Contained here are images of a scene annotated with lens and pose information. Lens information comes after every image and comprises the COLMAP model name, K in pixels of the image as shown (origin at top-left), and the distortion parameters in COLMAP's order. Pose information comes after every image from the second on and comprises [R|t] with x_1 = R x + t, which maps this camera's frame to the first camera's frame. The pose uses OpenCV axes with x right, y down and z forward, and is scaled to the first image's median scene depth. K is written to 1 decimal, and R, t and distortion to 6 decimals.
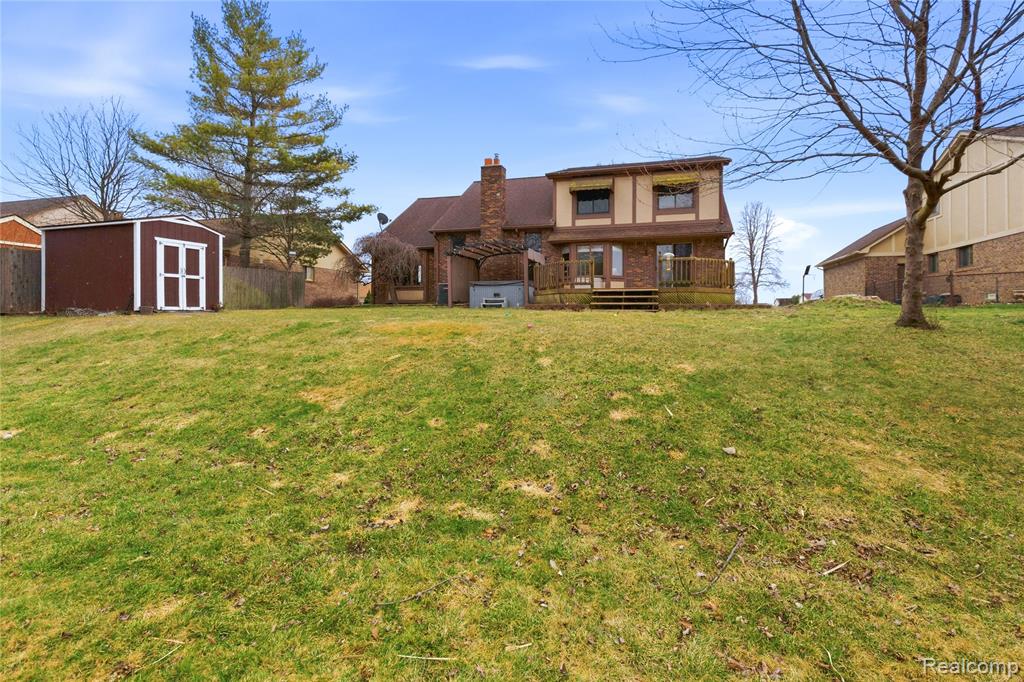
lens RADIAL K [[489.9, 0, 511.4], [0, 489.9, 311.9], [0, 0, 1]] dist [0.008768, -0.000083]
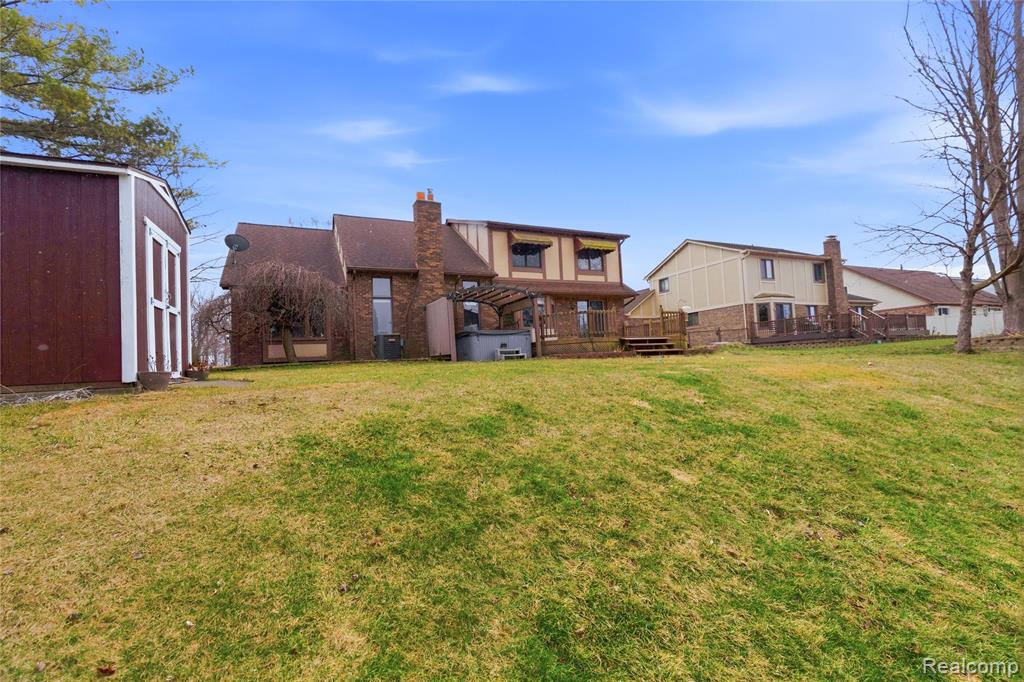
lens RADIAL K [[458.6, 0, 512.0], [0, 458.6, 341.0], [0, 0, 1]] dist [0.009074, -0.000315]
pose [[0.747174, -0.002554, 0.664623, -0.498906], [0.043648, 0.998022, -0.045235, -0.003823], [-0.663194, 0.062808, 0.745808, 0.314533]]
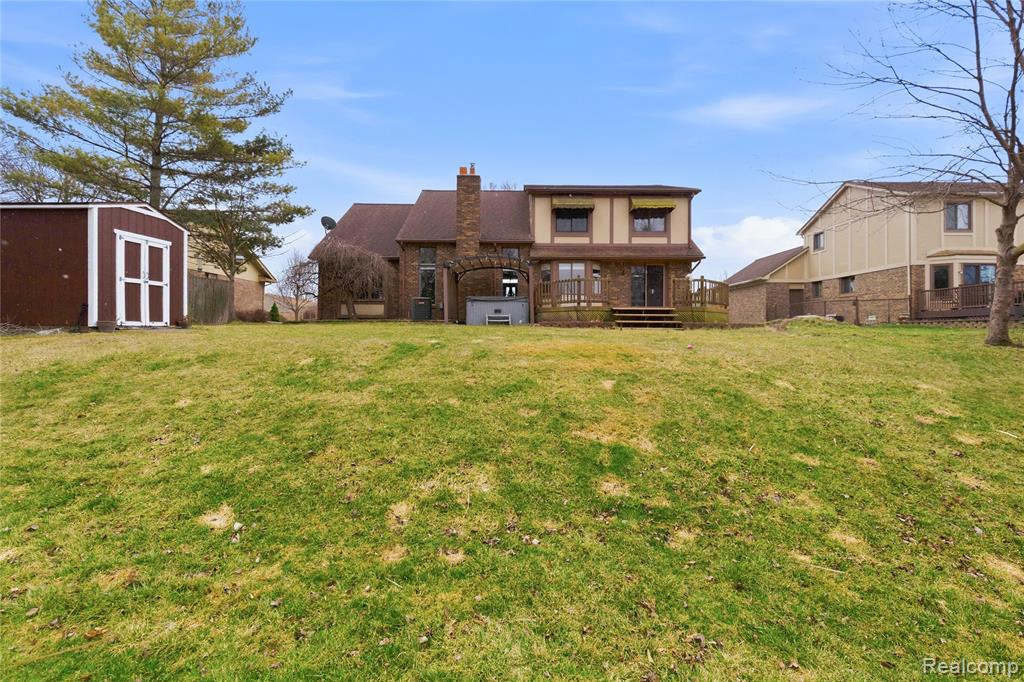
lens RADIAL K [[486.4, 0, 512.4], [0, 486.4, 323.7], [0, 0, 1]] dist [0.007340, 0.000086]
pose [[0.959785, 0.006621, 0.280658, -0.231219], [-0.004313, 0.999952, -0.008839, -0.002182], [-0.280703, 0.007273, 0.959767, 0.074792]]
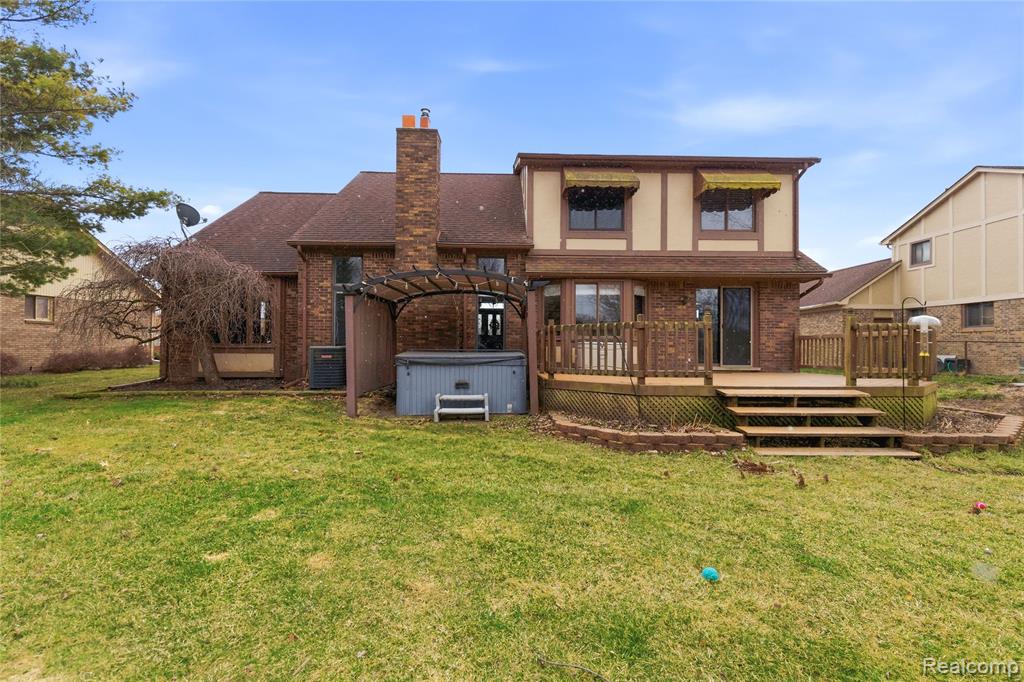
lens RADIAL K [[473.8, 0, 512.0], [0, 473.8, 341.0], [0, 0, 1]] dist [0.006348, -0.000445]
pose [[0.951664, 0.004641, 0.307106, -0.104760], [-0.004352, 0.999989, -0.001626, -0.065951], [-0.307111, 0.000211, 0.951674, 0.490123]]
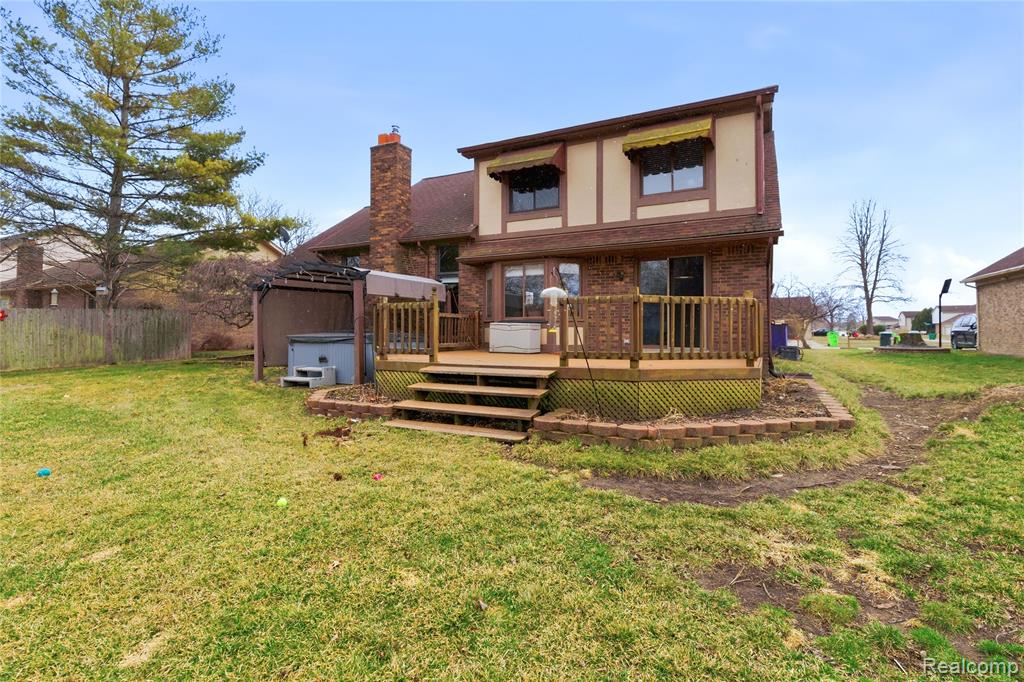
lens RADIAL K [[486.4, 0, 512.4], [0, 486.4, 323.7], [0, 0, 1]] dist [0.007340, 0.000086]
pose [[0.983989, -0.008159, -0.178042, 0.245180], [0.007252, 0.999957, -0.005743, -0.062009], [0.178081, 0.004360, 0.984006, 0.424057]]
